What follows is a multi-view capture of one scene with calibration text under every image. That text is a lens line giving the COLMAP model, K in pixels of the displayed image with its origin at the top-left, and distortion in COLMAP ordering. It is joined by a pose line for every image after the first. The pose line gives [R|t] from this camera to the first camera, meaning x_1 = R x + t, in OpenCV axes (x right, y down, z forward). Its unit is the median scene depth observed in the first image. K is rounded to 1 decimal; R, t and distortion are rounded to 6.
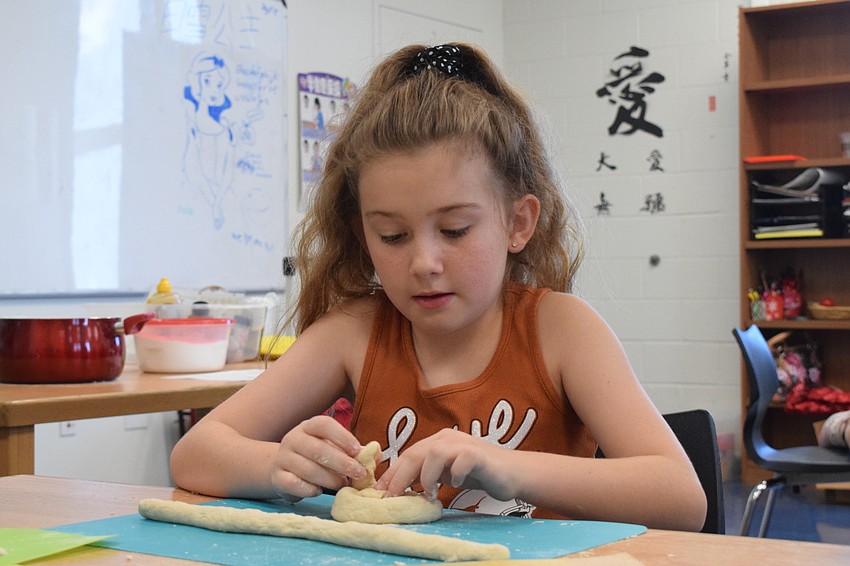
lens RADIAL K [[1655.4, 0, 425.0], [0, 1655.4, 283.0], [0, 0, 1]] dist [0.011944, 0.255952]
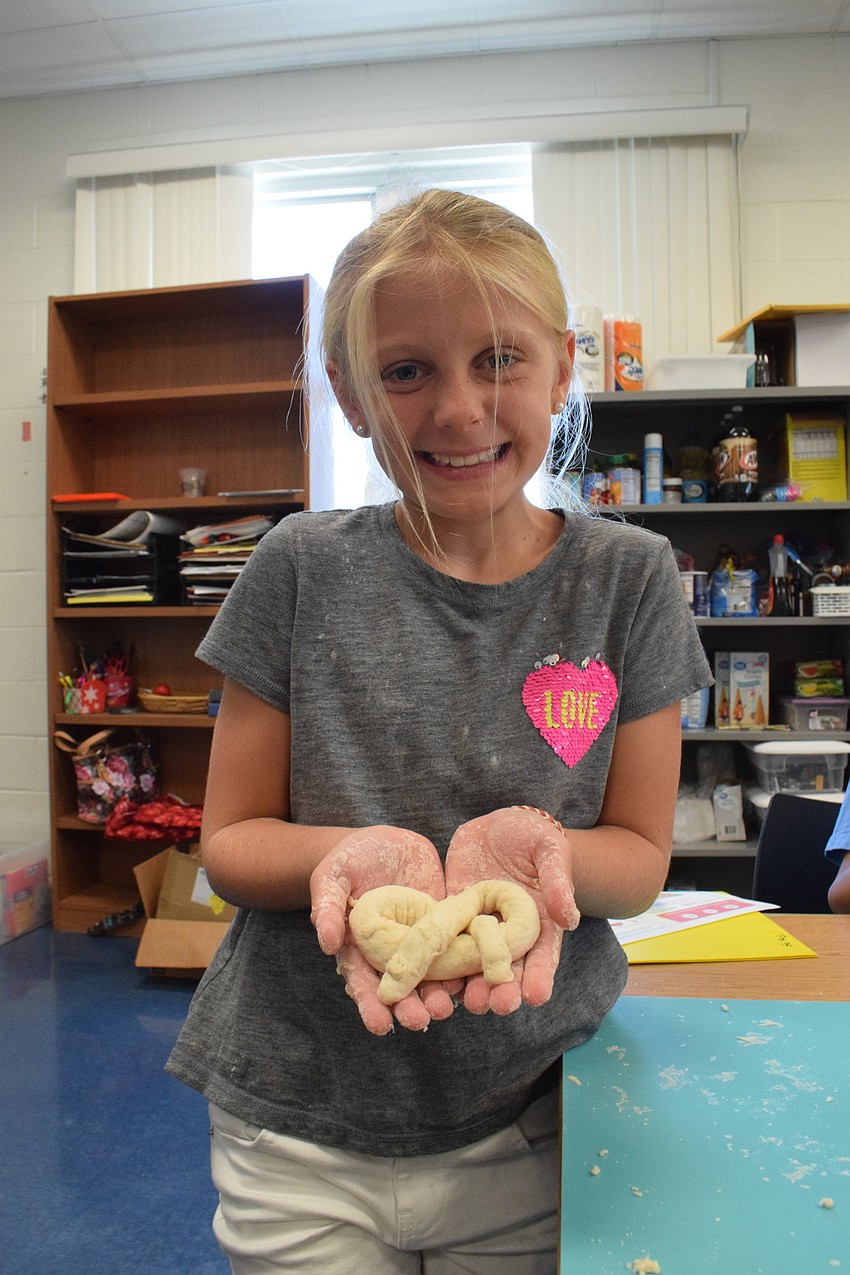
lens RADIAL K [[1105.4, 0, 425.0], [0, 1105.4, 637.5], [0, 0, 1]] dist [-0.089822, 0.011066]
pose [[0.914029, -0.001507, 0.405646, 0.146921], [-0.001921, 0.999966, 0.008043, -0.016276], [-0.405644, -0.008130, 0.913995, 0.484910]]
